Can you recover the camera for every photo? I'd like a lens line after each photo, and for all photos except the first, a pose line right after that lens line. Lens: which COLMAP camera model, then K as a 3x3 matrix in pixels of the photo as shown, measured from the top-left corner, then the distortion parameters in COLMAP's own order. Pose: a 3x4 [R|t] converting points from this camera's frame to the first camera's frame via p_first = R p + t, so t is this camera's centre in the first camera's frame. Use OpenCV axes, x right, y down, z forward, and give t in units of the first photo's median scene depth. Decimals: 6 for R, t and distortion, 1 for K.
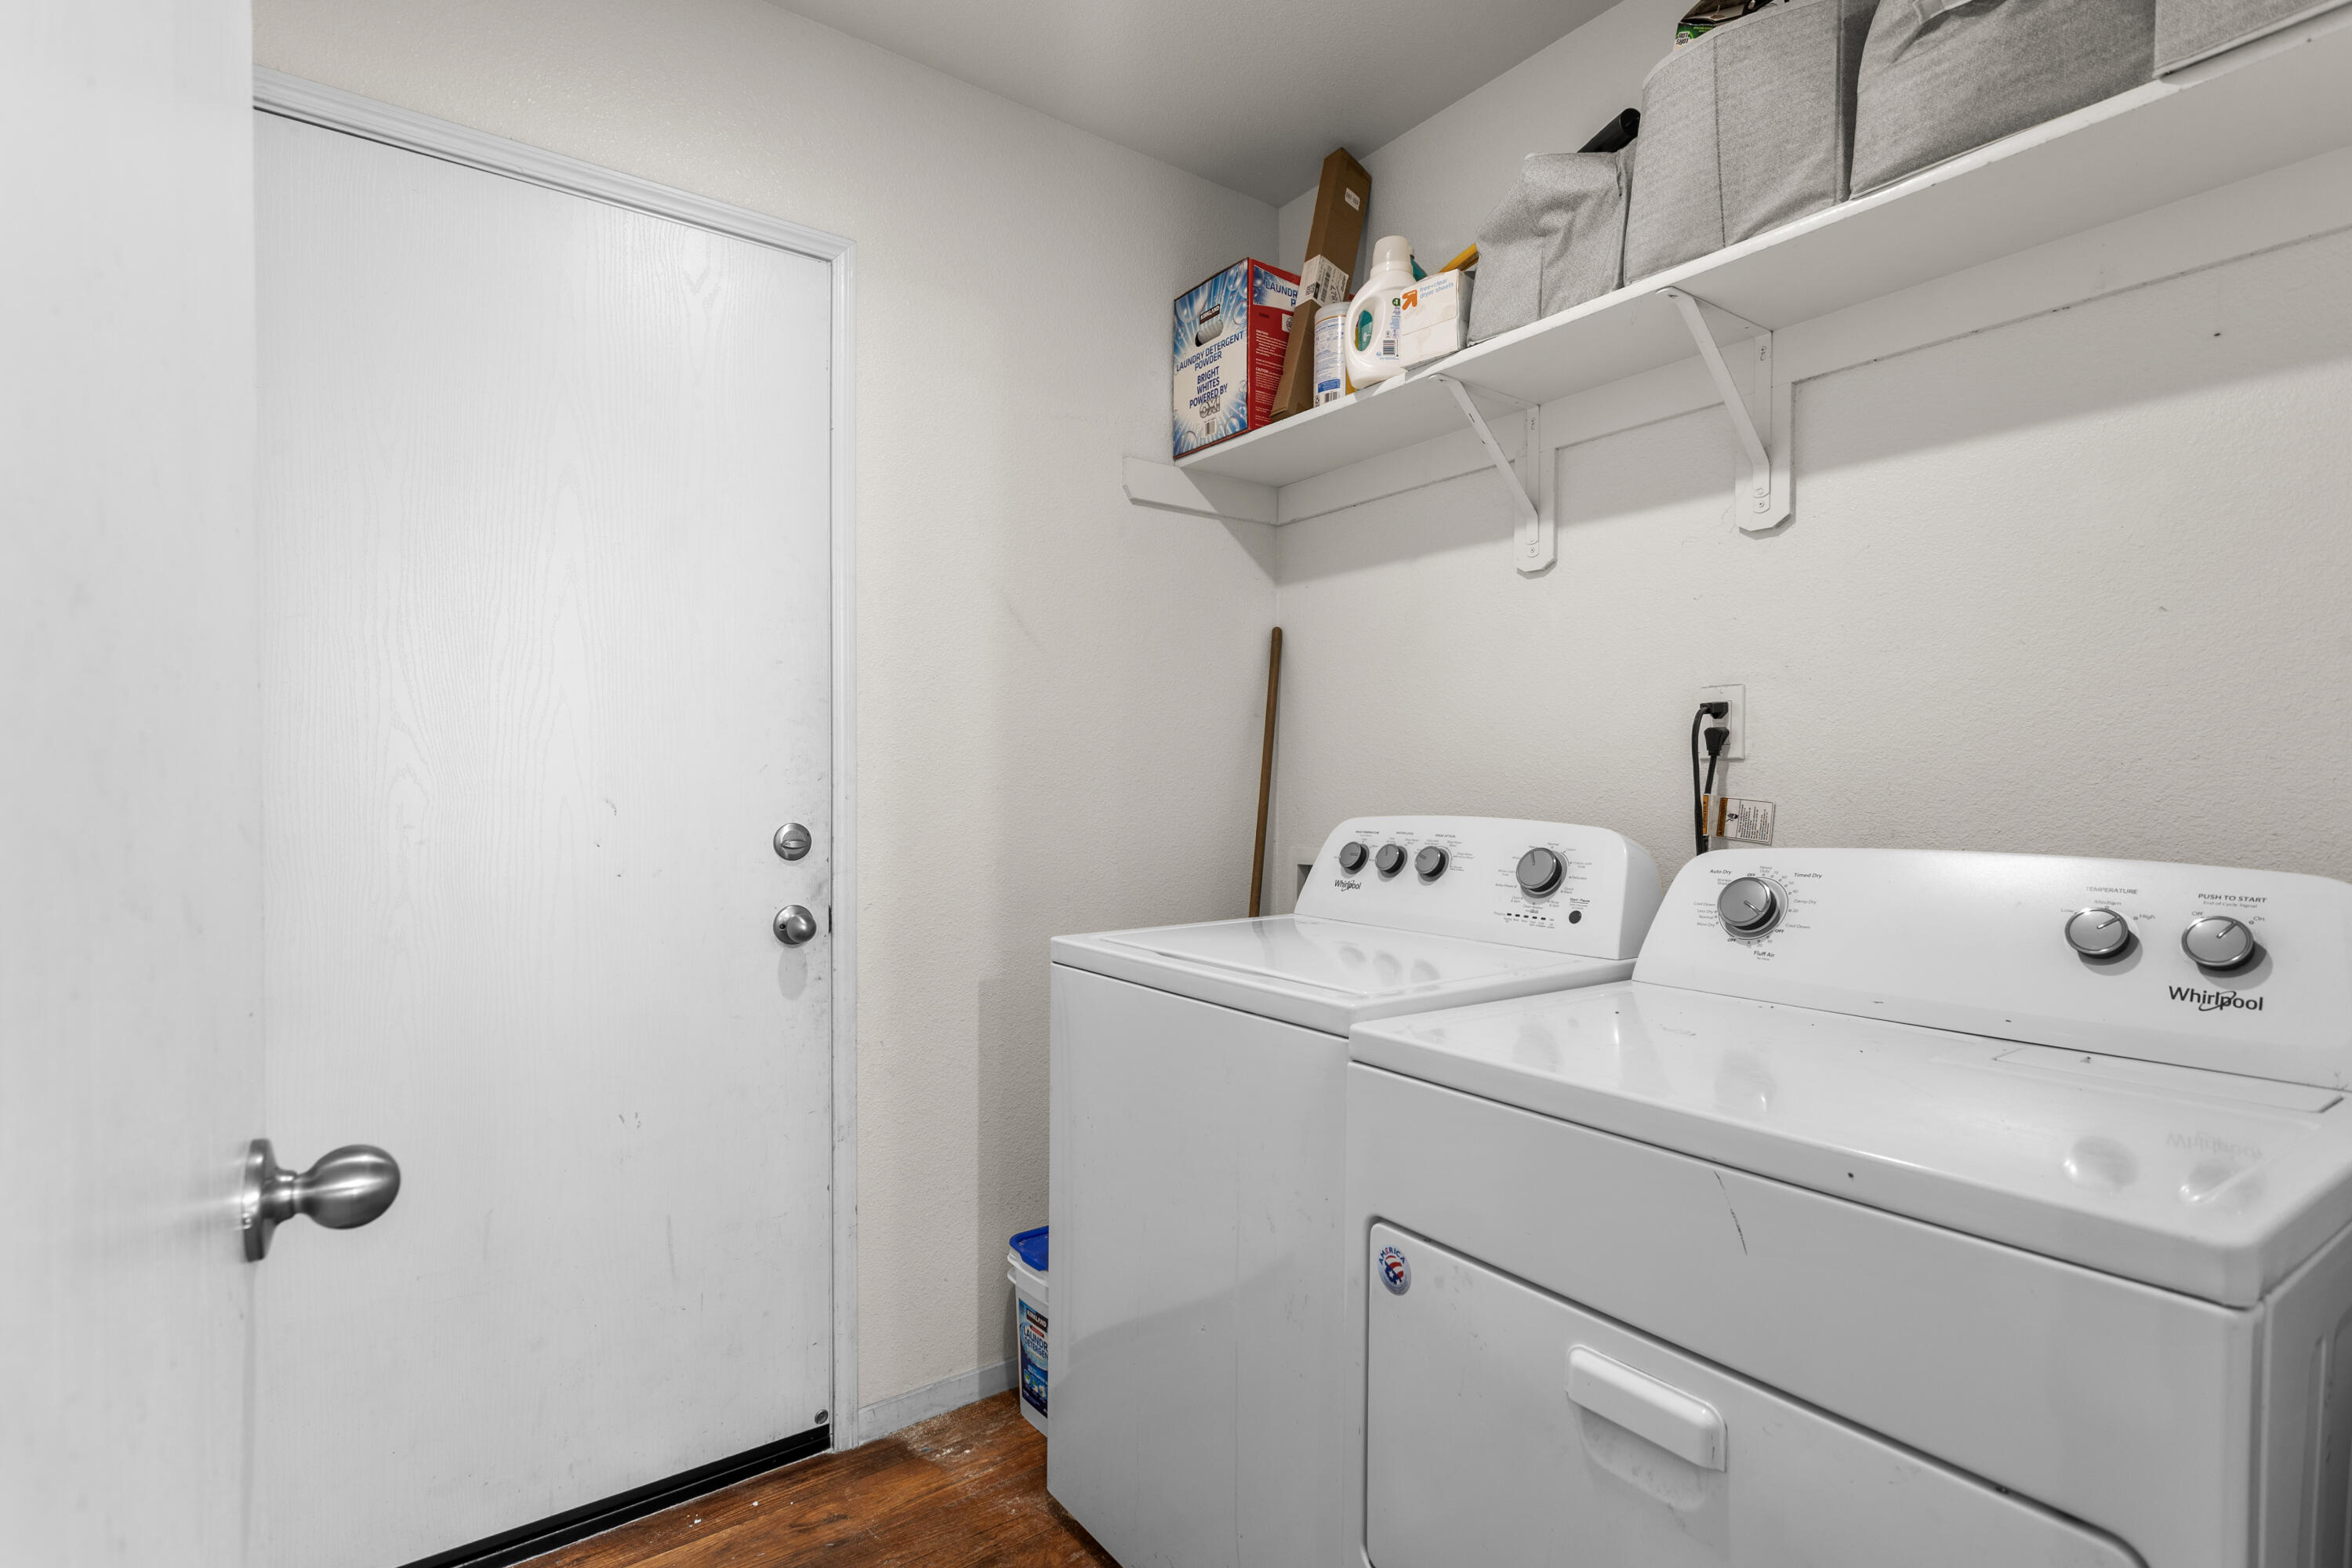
lens RADIAL K [[1157.1, 0, 1157.2], [0, 1157.1, 787.8], [0, 0, 1]] dist [0.007125, 0.000314]
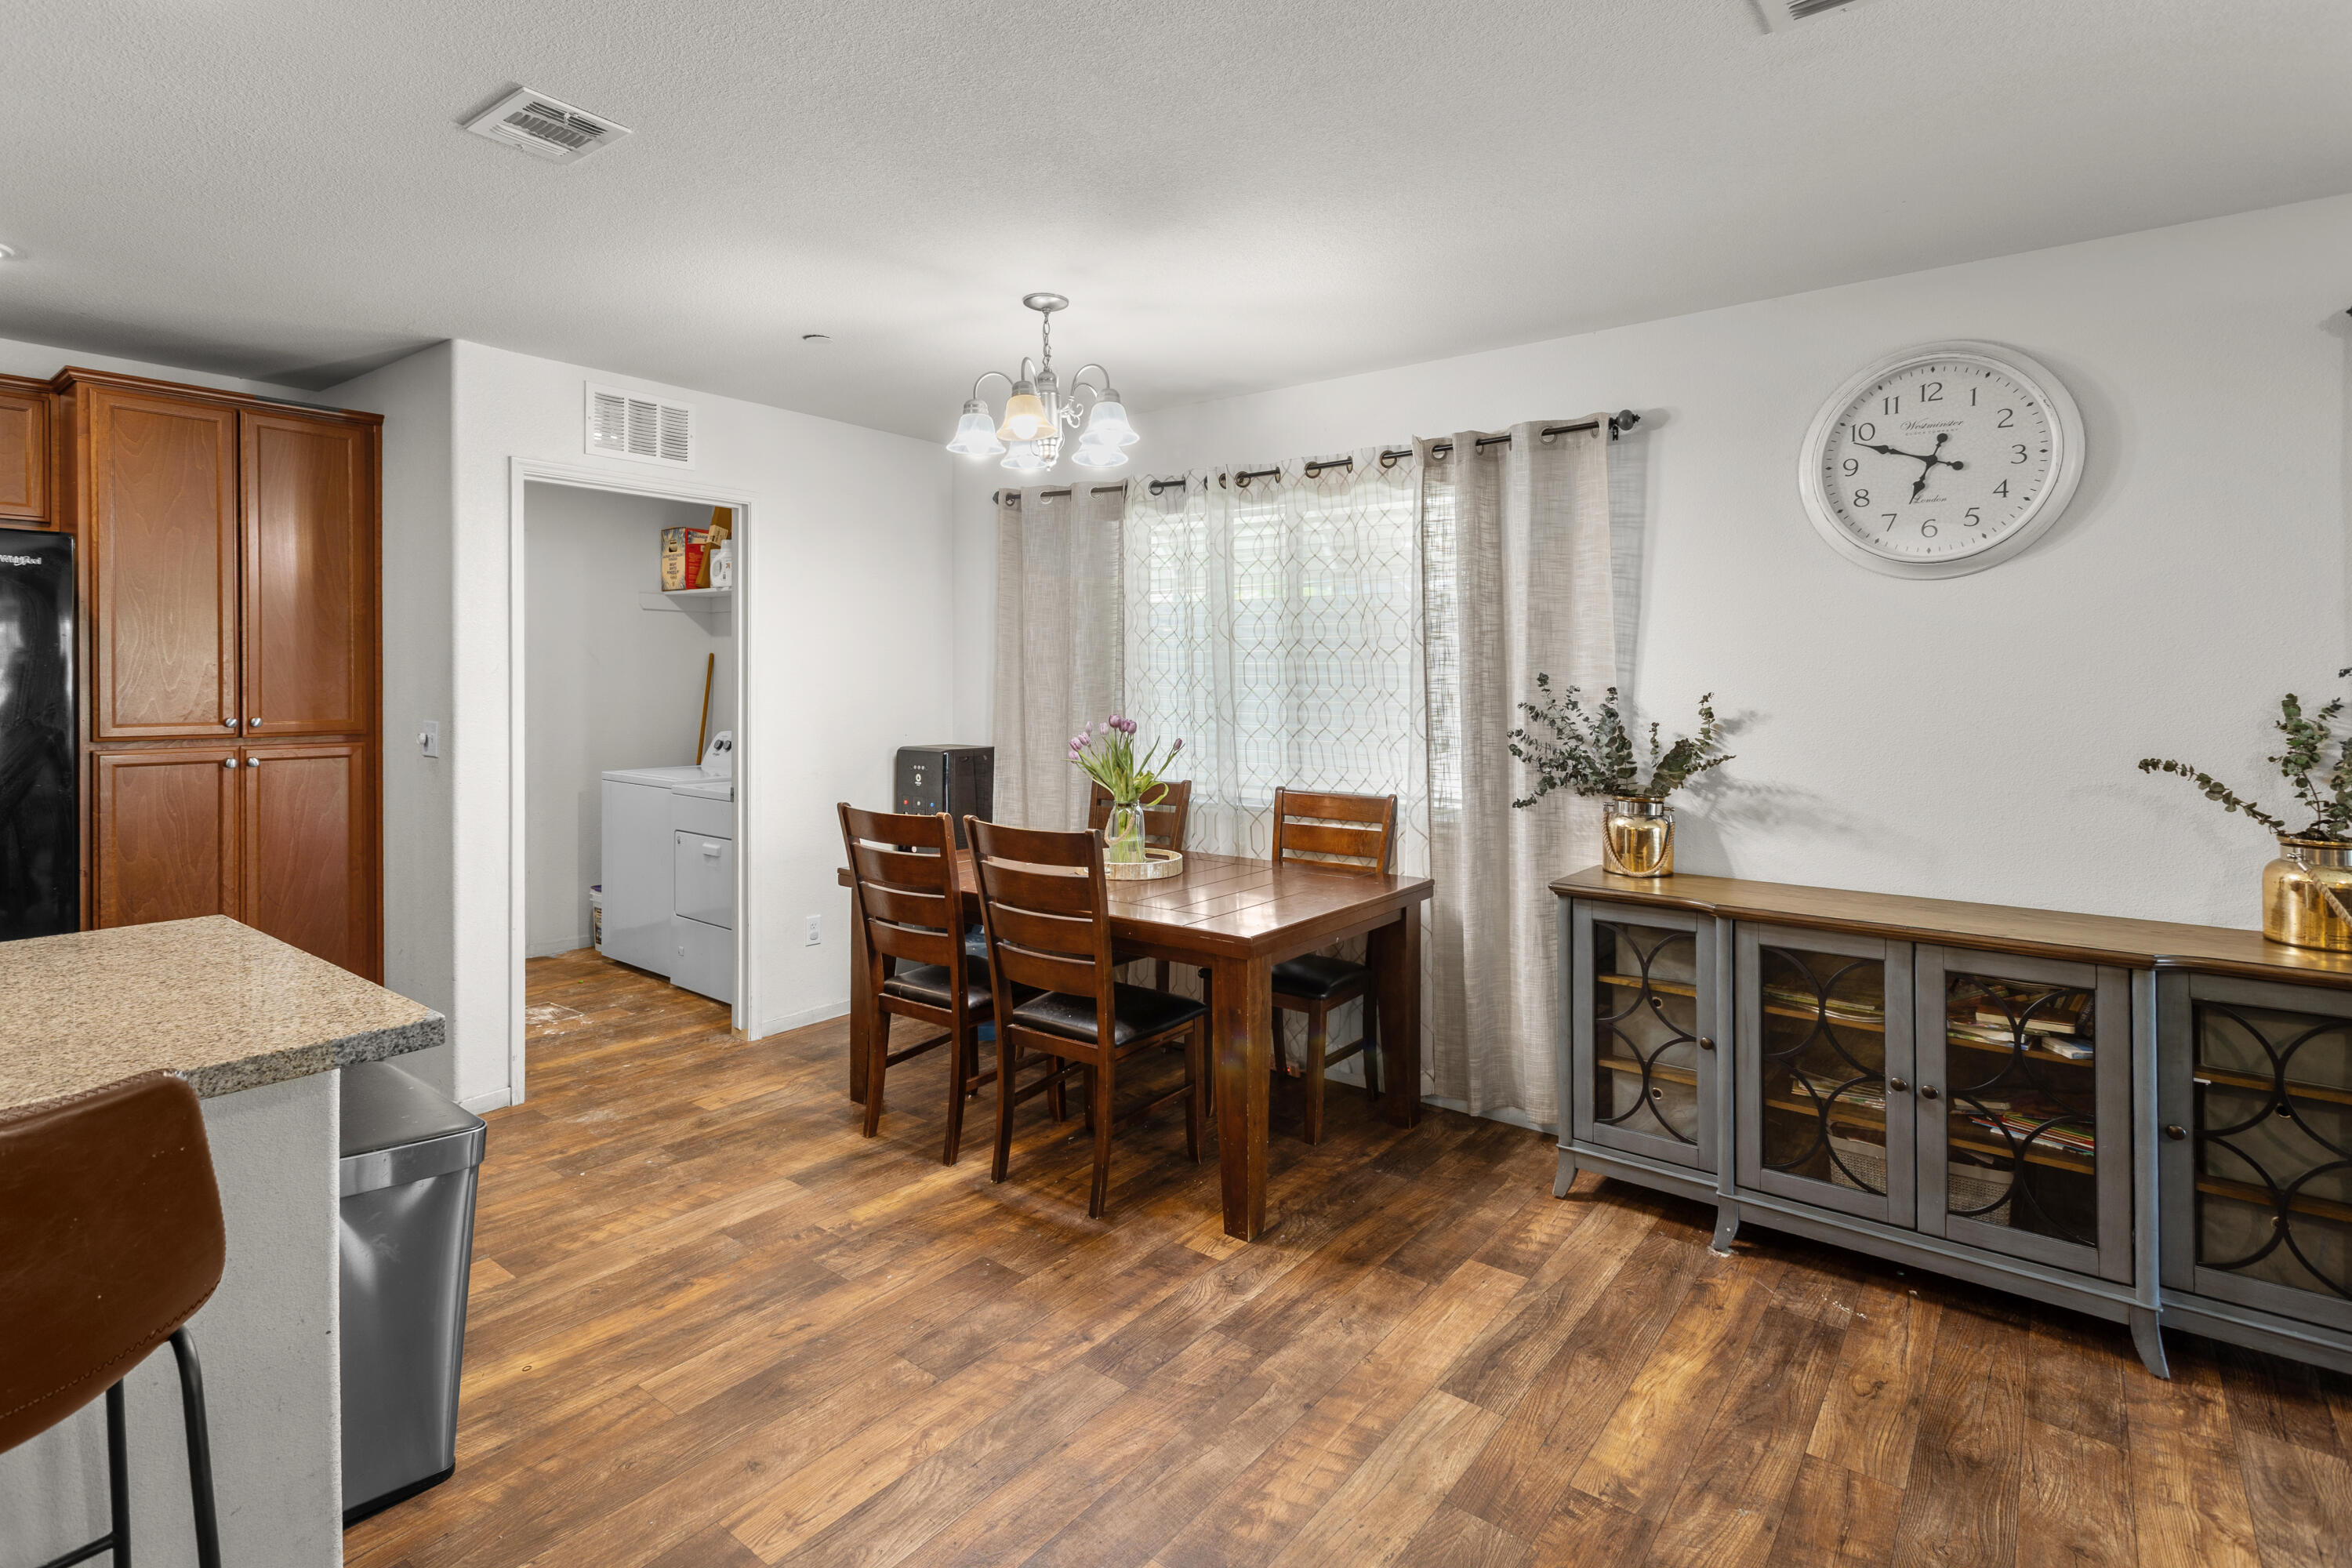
lens RADIAL K [[1157.1, 0, 1164.7], [0, 1157.1, 674.8], [0, 0, 1]] dist [0.007125, 0.000314]
pose [[0.958787, -0.005073, 0.284082, 0.383587], [0.004762, 0.999987, 0.001786, -0.106538], [-0.284087, -0.000360, 0.958798, -1.942699]]
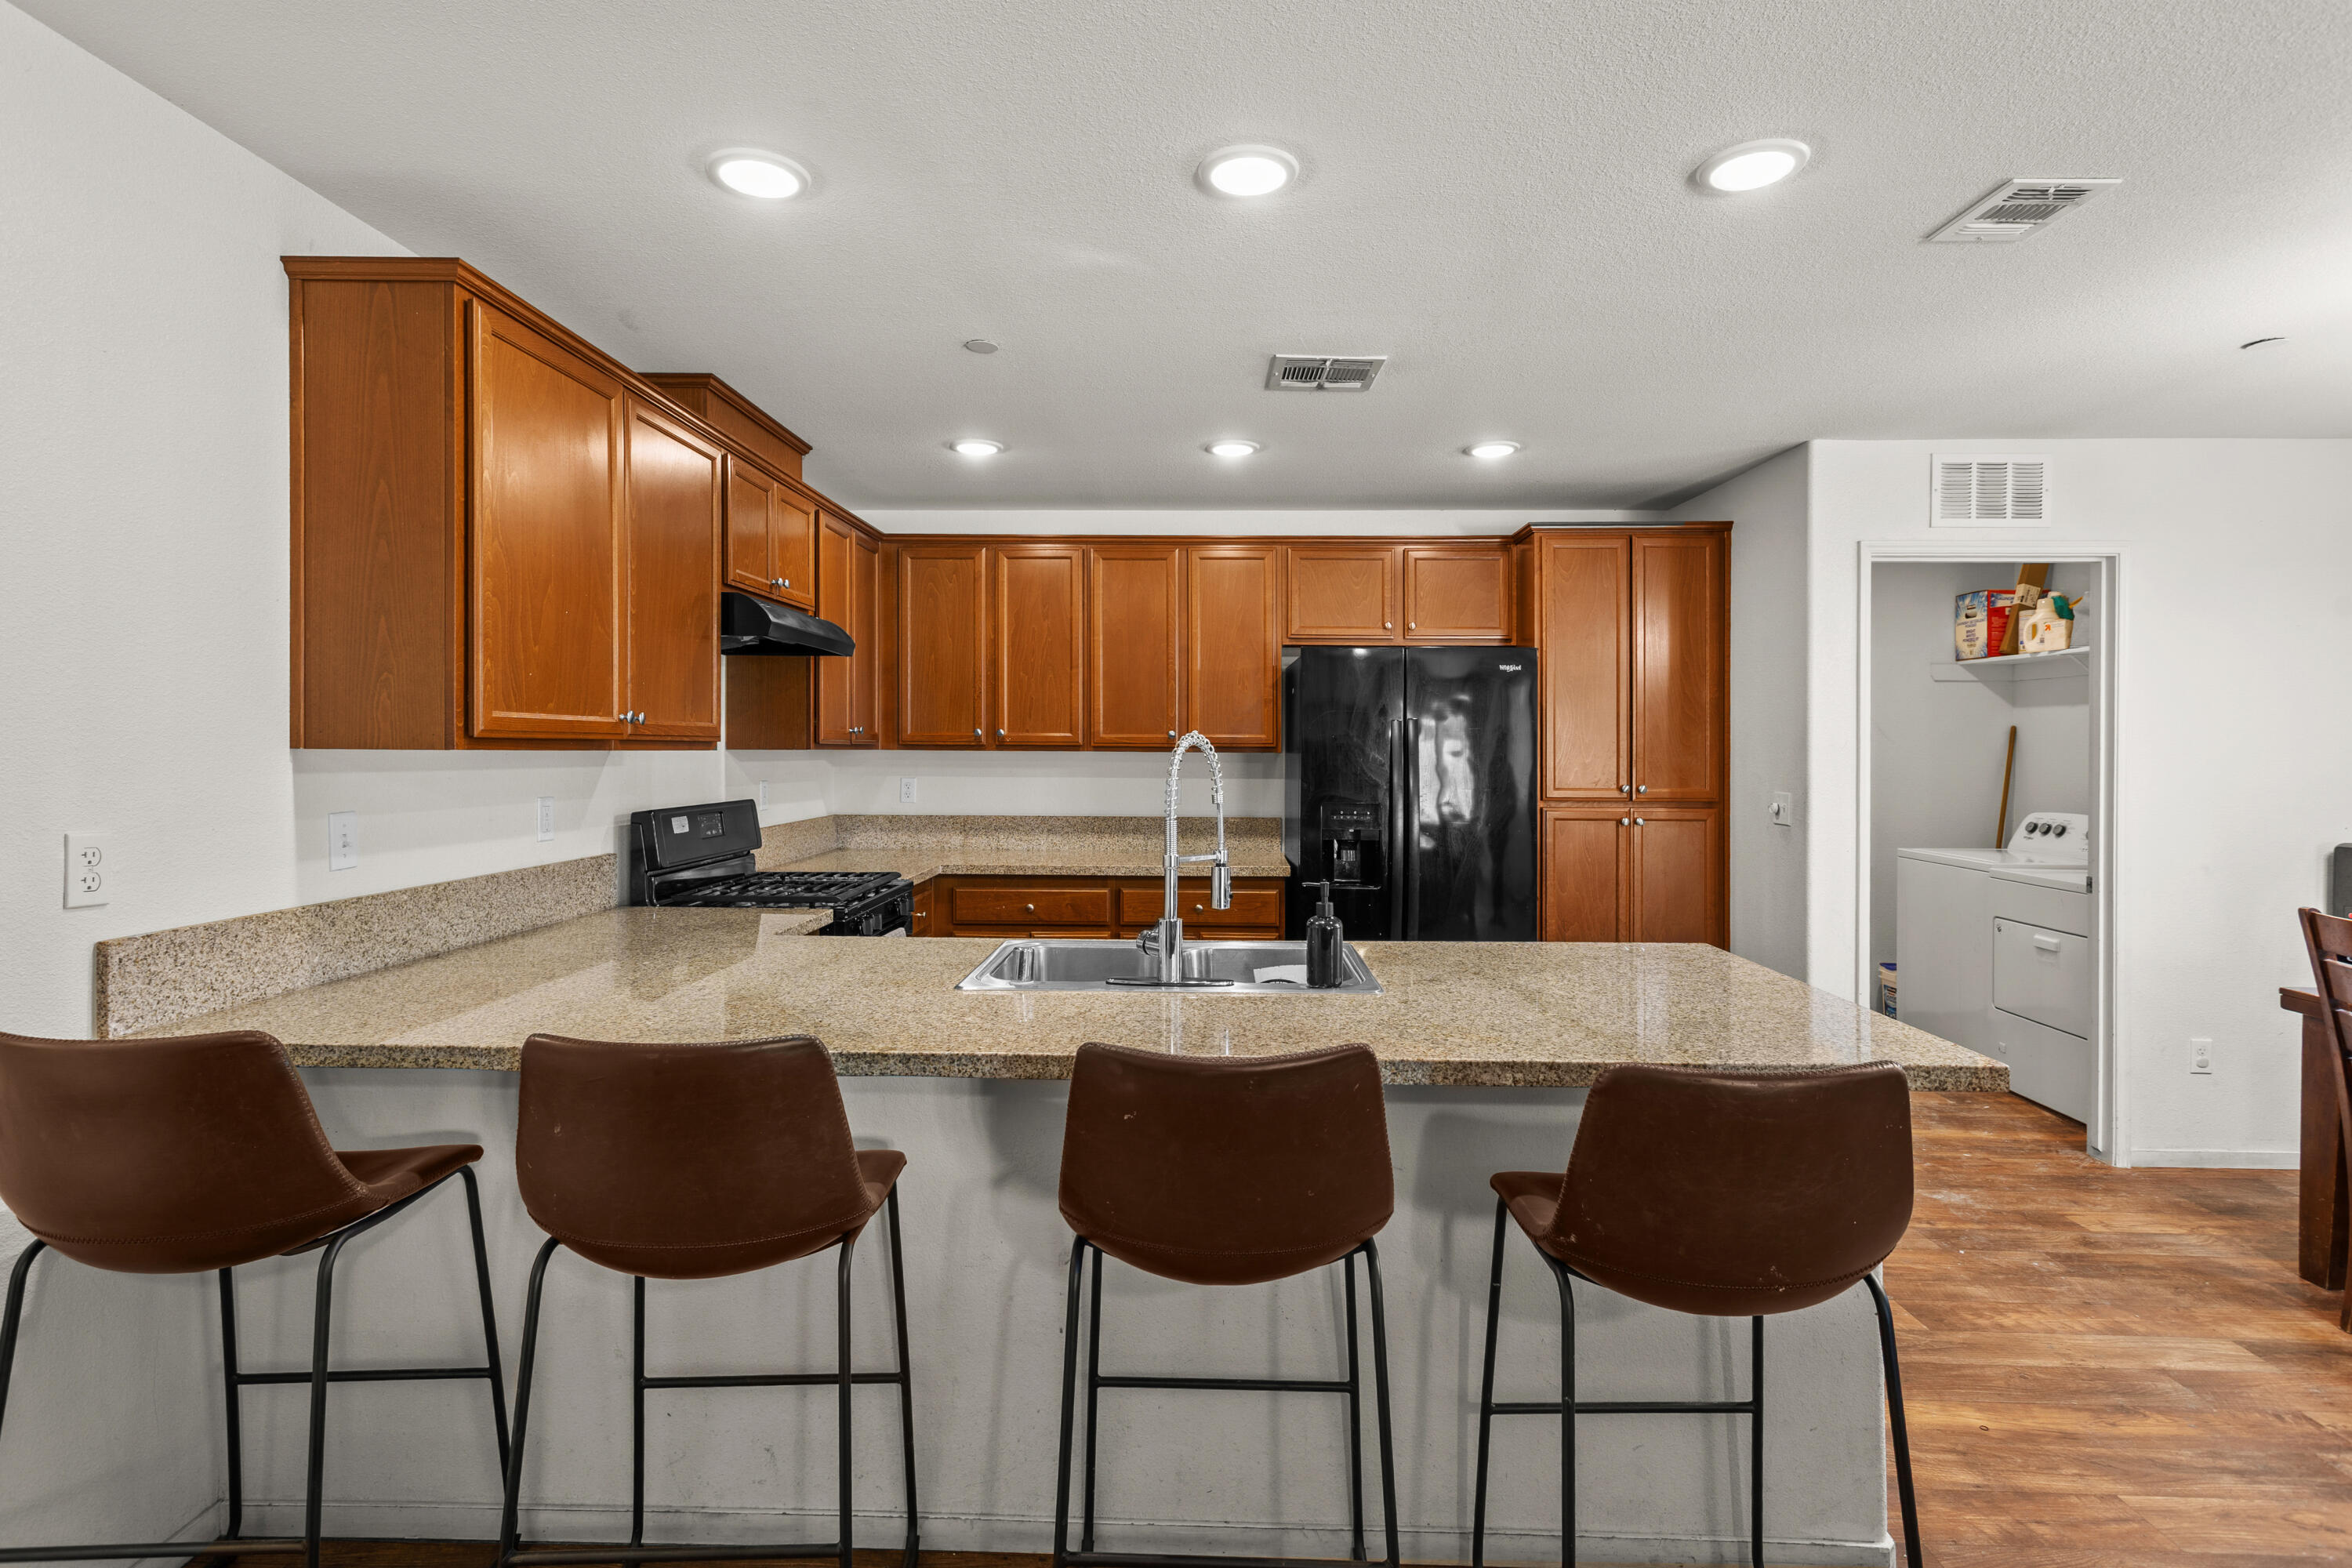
lens RADIAL K [[1157.1, 0, 1181.9], [0, 1157.1, 756.5], [0, 0, 1]] dist [0.007125, 0.000314]
pose [[0.800180, -0.002639, -0.599755, 0.189802], [0.005321, 0.999982, 0.002700, -0.108899], [0.599737, -0.005352, 0.800179, -2.079035]]
